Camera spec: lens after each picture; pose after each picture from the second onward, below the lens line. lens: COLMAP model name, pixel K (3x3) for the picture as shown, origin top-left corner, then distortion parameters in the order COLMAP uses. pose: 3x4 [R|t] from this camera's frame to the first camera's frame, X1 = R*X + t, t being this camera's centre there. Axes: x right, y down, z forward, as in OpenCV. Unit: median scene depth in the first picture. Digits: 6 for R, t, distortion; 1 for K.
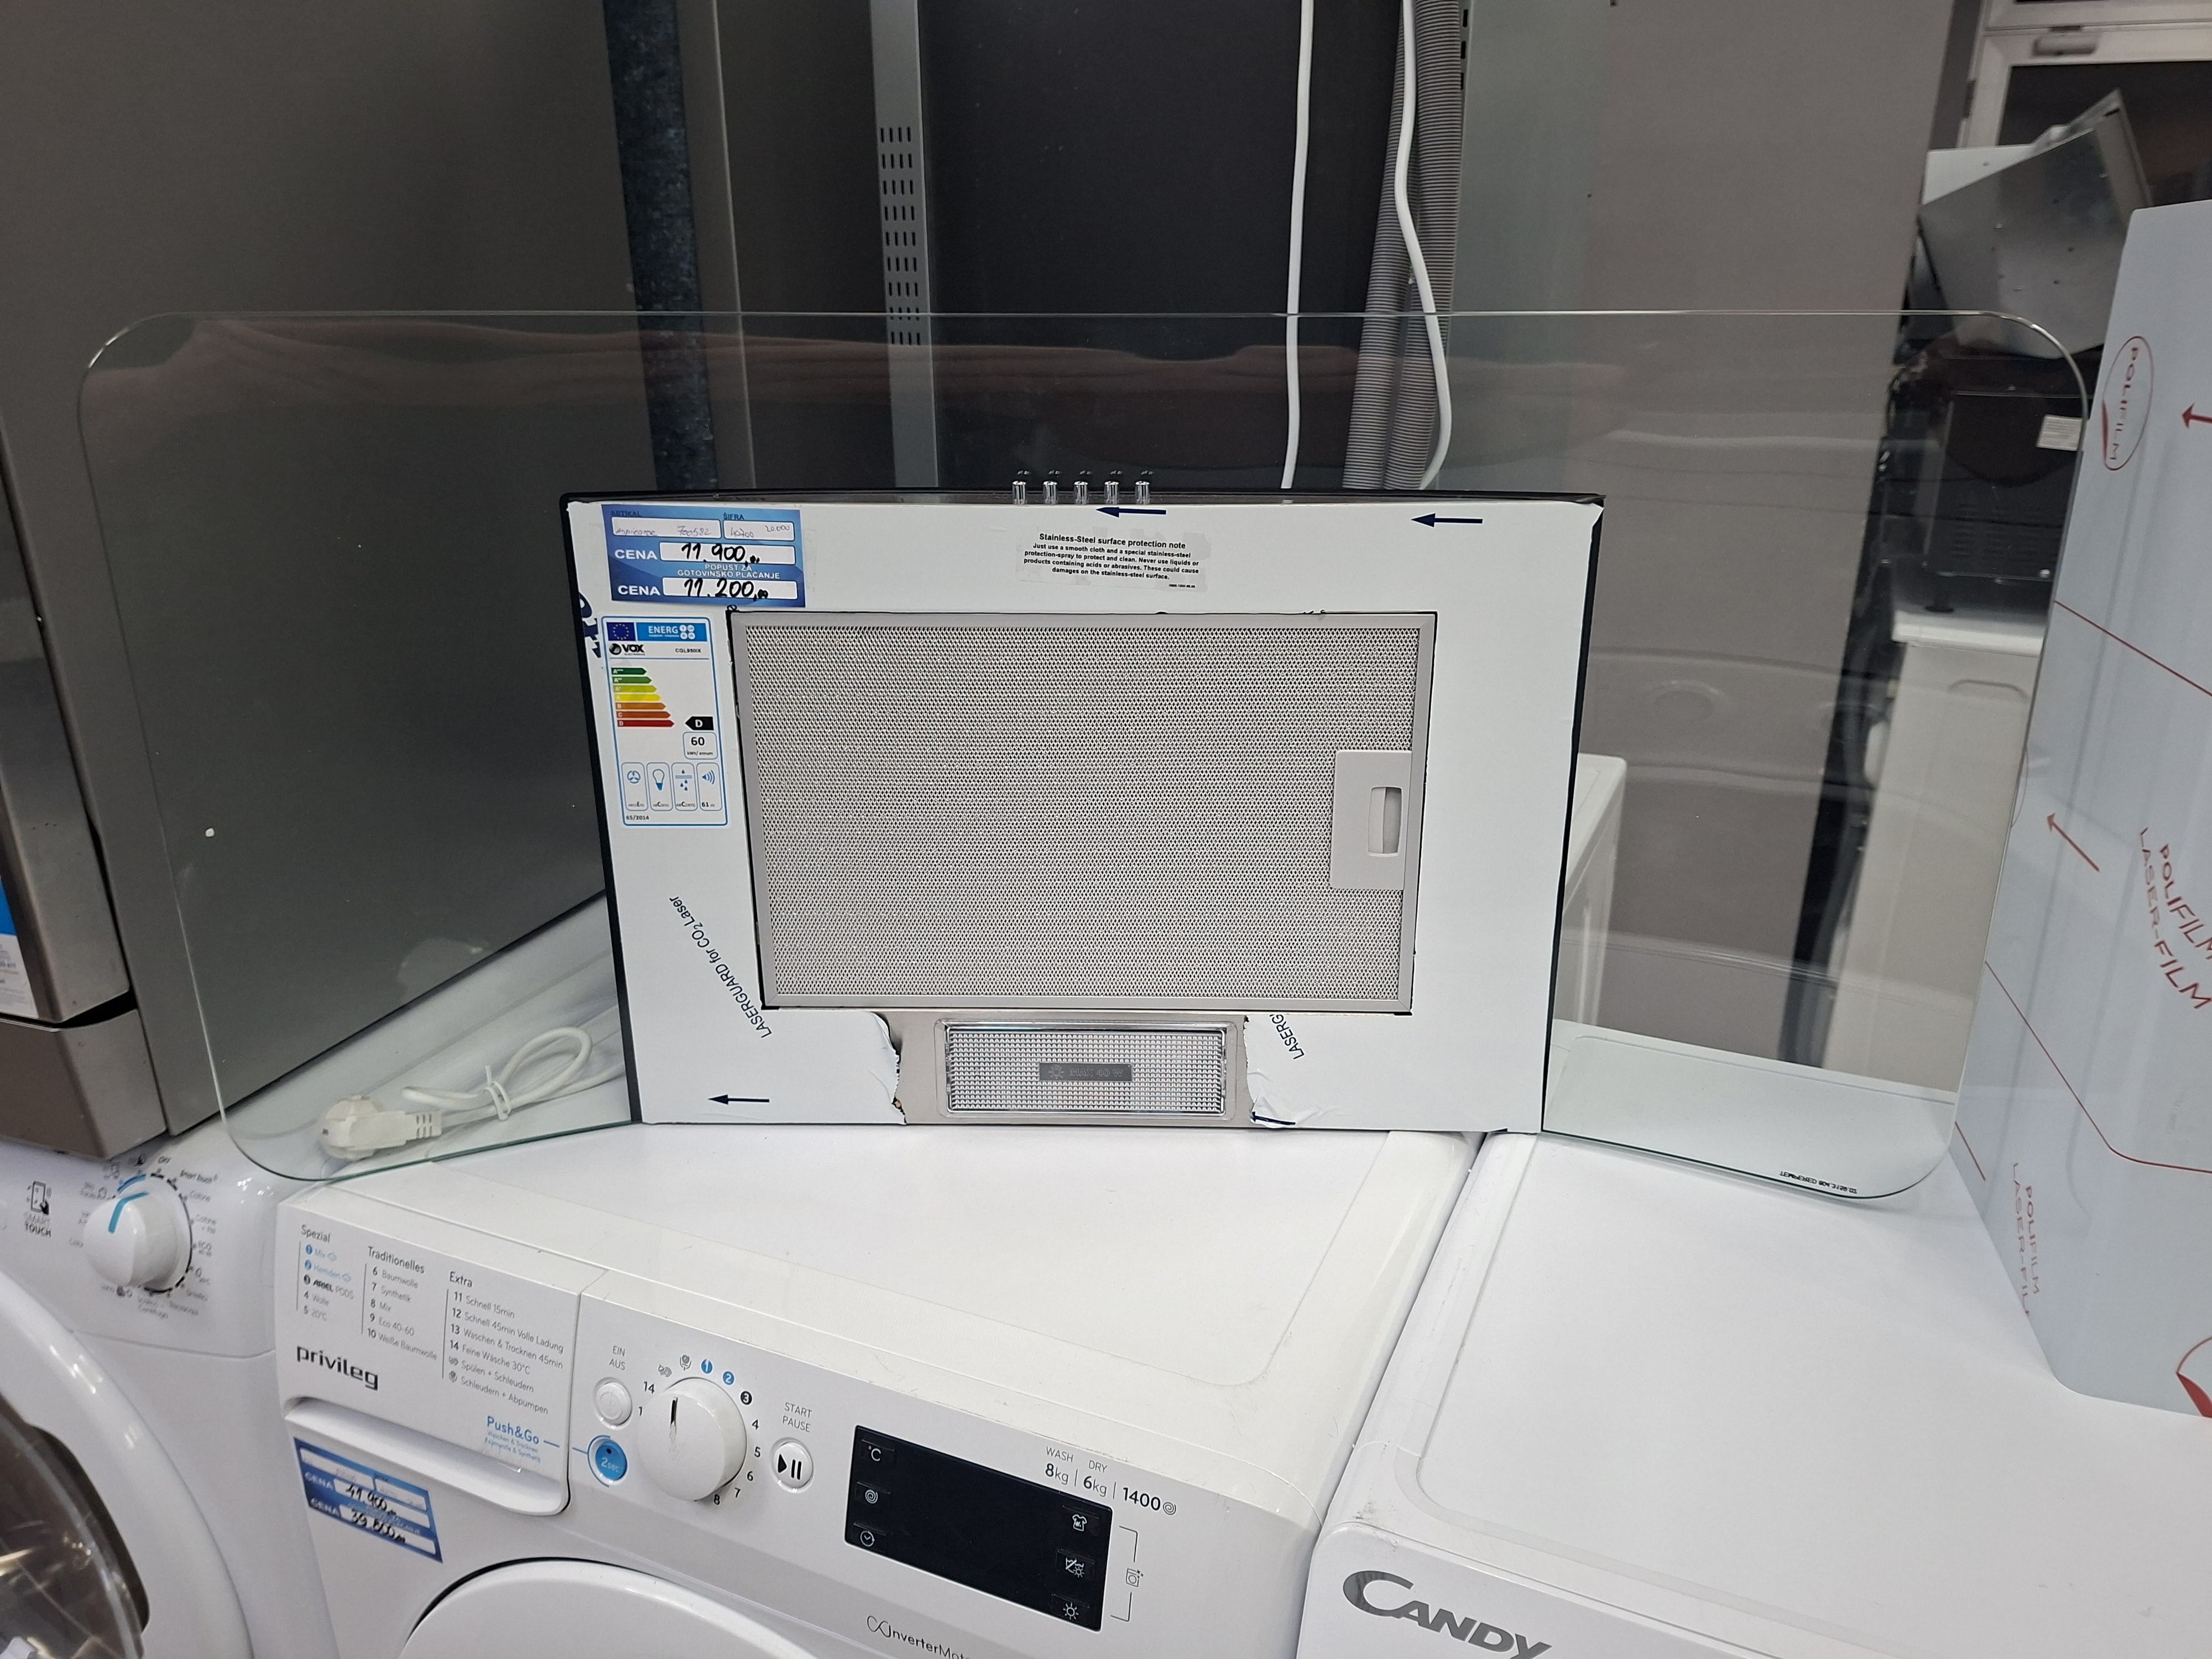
lens RADIAL K [[1529.6, 0, 1129.4], [0, 1529.6, 822.4], [0, 0, 1]] dist [0.093802, -0.094071]
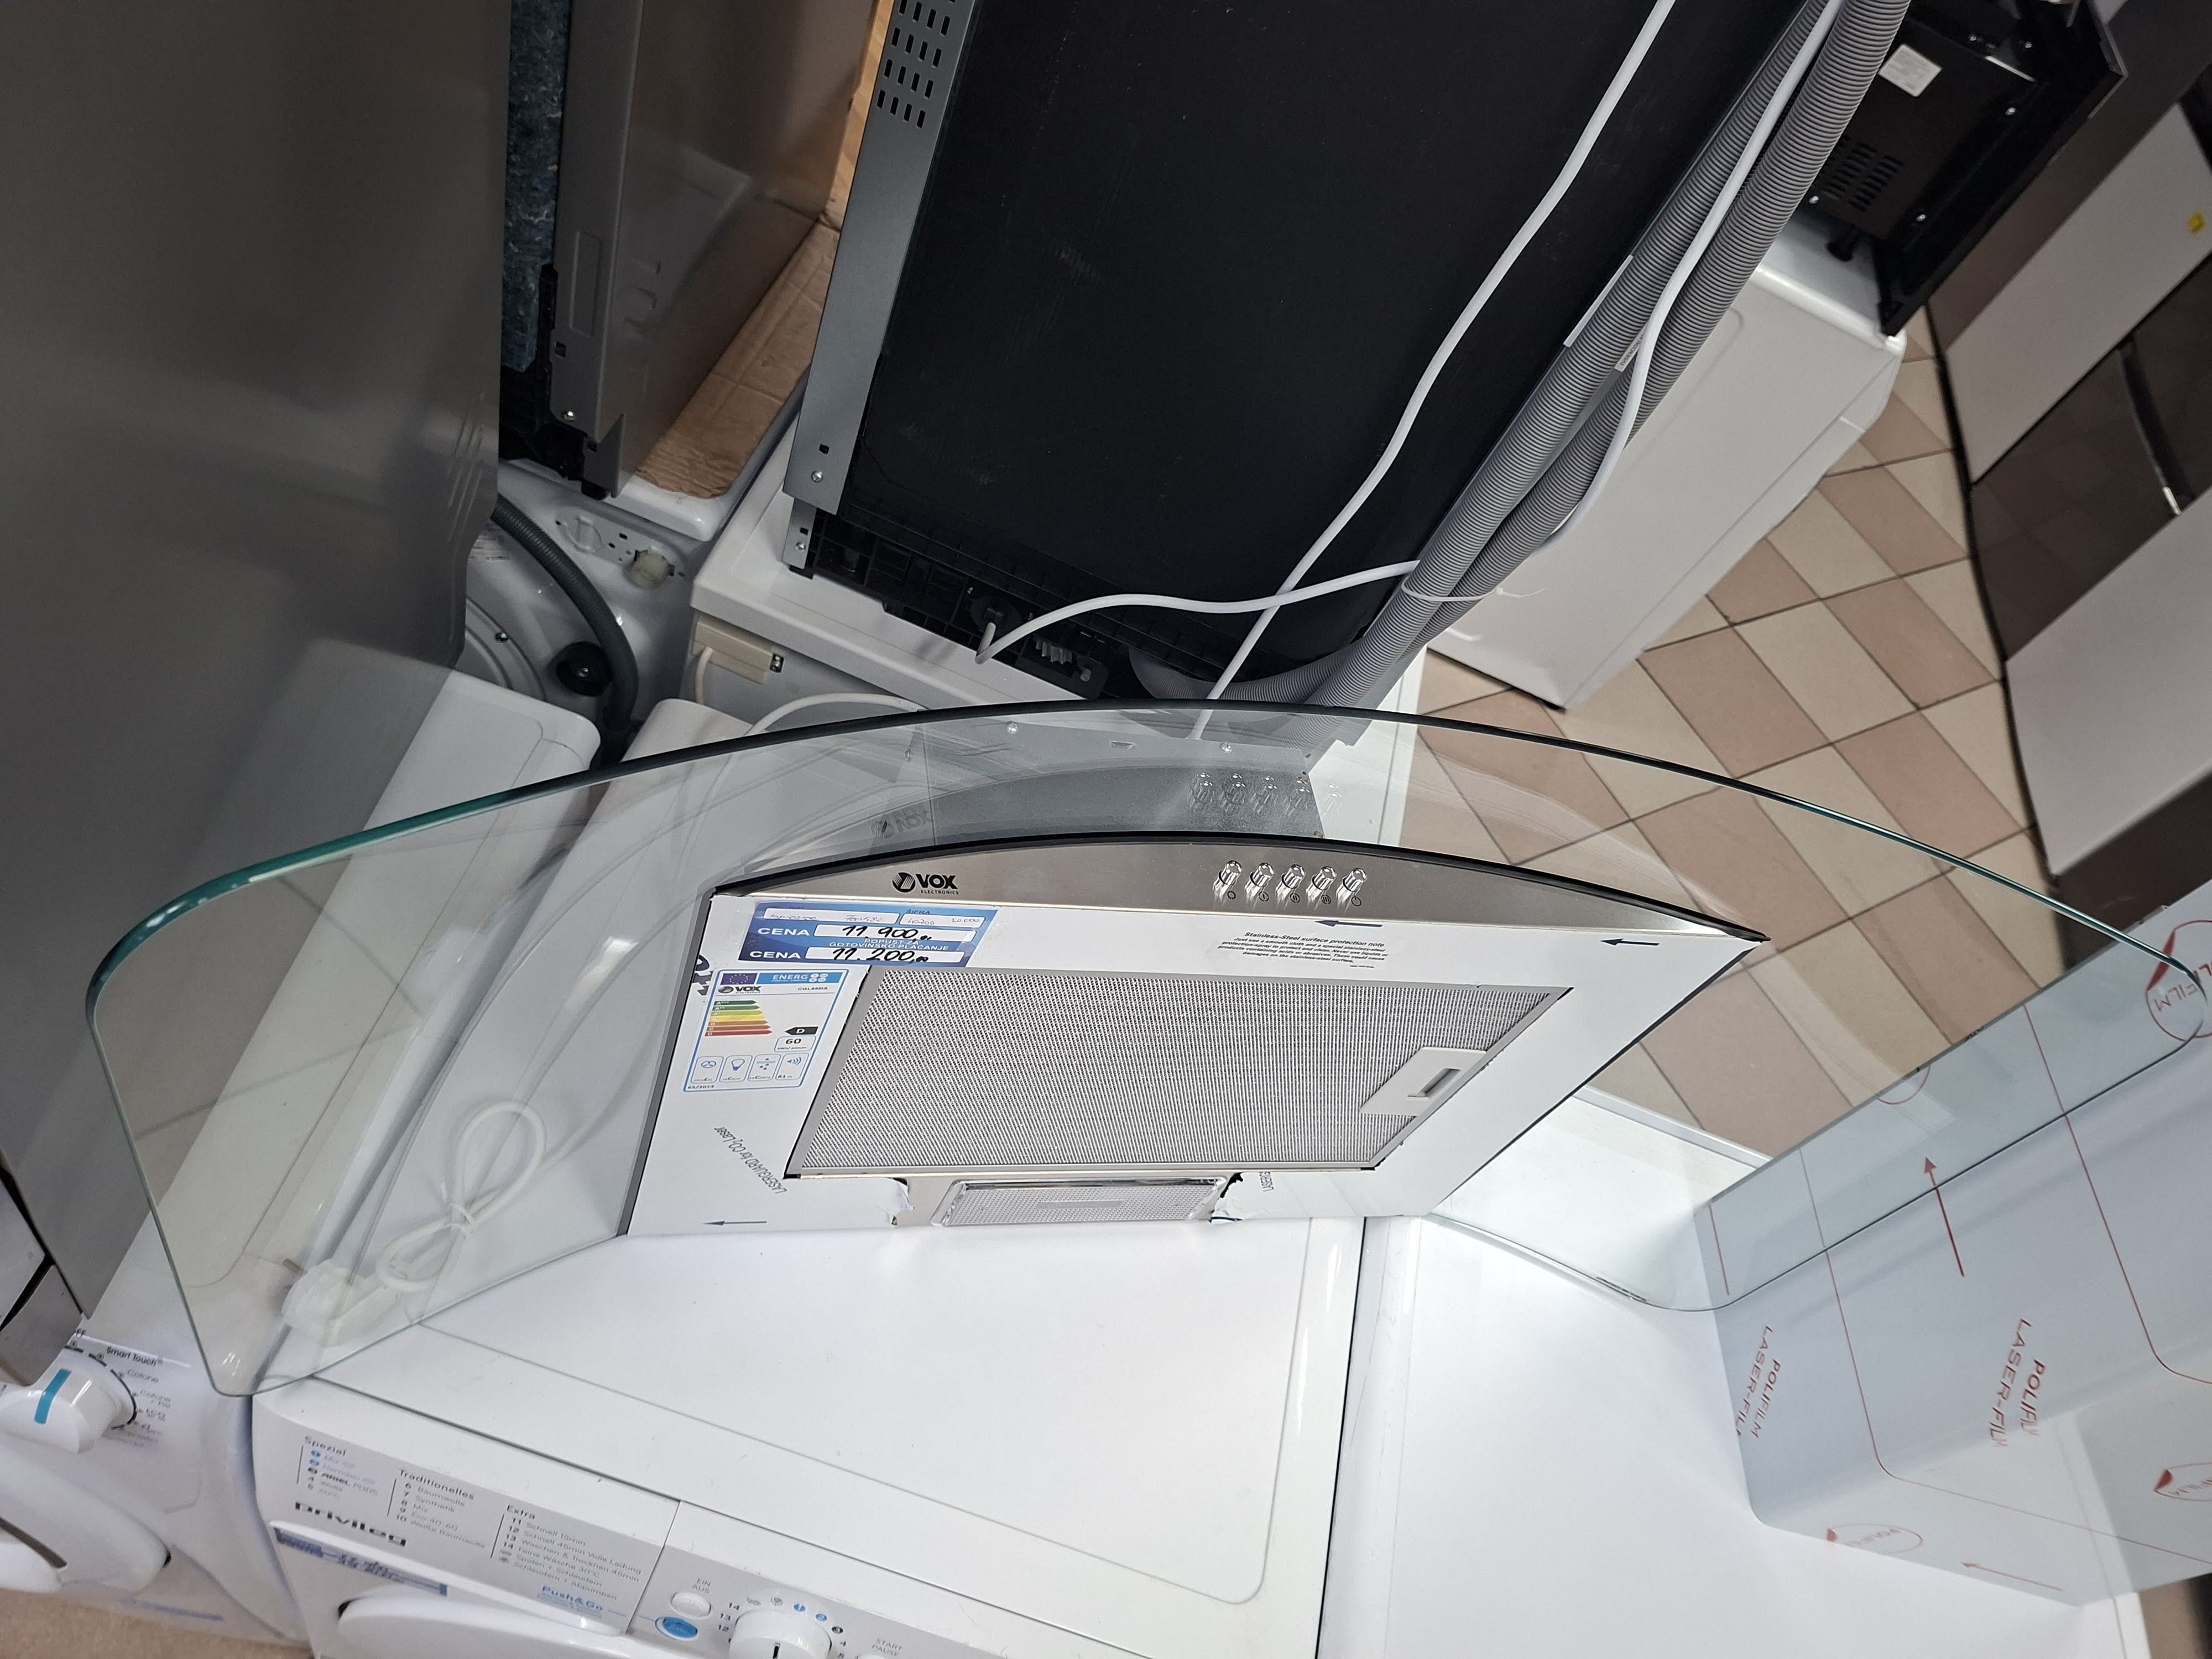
lens RADIAL K [[1545.9, 0, 1097.9], [0, 1545.9, 756.1], [0, 0, 1]] dist [0.086428, -0.096657]
pose [[0.927807, 0.052444, 0.369356, -0.463344], [-0.253242, 0.815549, 0.520335, -0.697585], [-0.273939, -0.576307, 0.769953, 0.381025]]
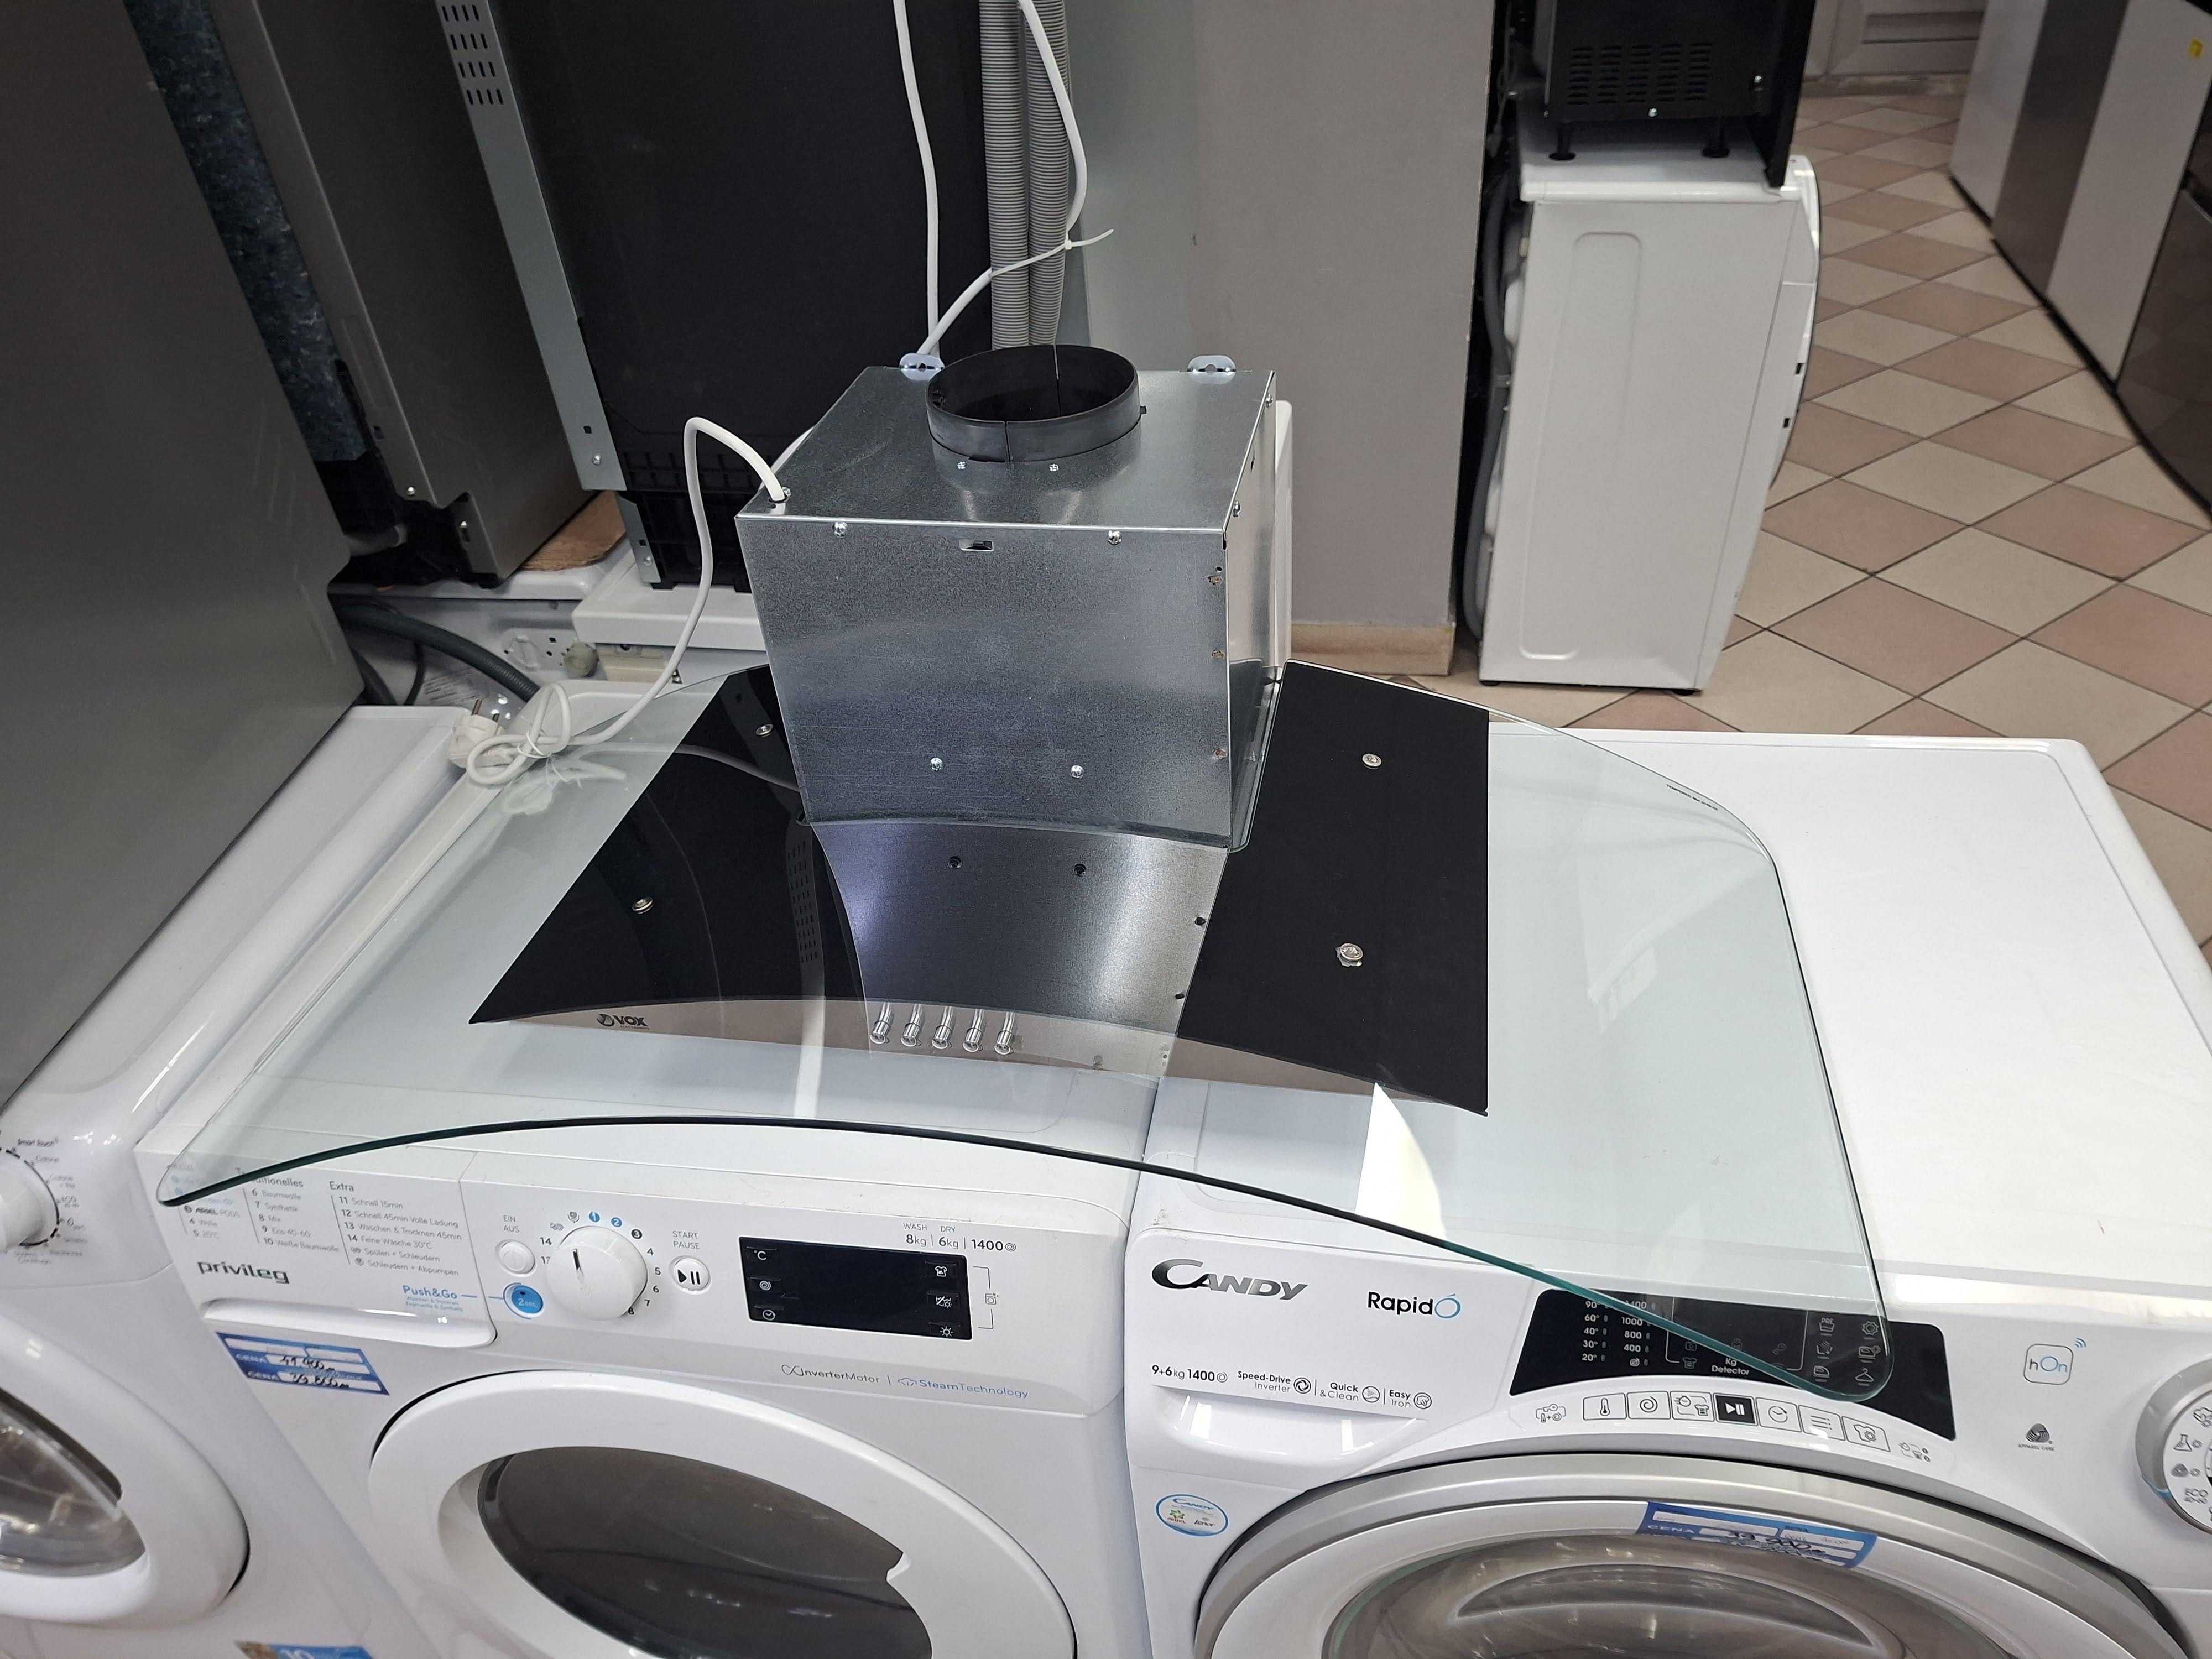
lens RADIAL K [[1529.6, 0, 1129.4], [0, 1529.6, 822.4], [0, 0, 1]] dist [0.093802, -0.094071]
pose [[0.968642, -0.196455, 0.152111, -0.002651], [0.144216, 0.943086, 0.299650, -0.197405], [-0.202321, -0.268317, 0.941845, -0.086080]]
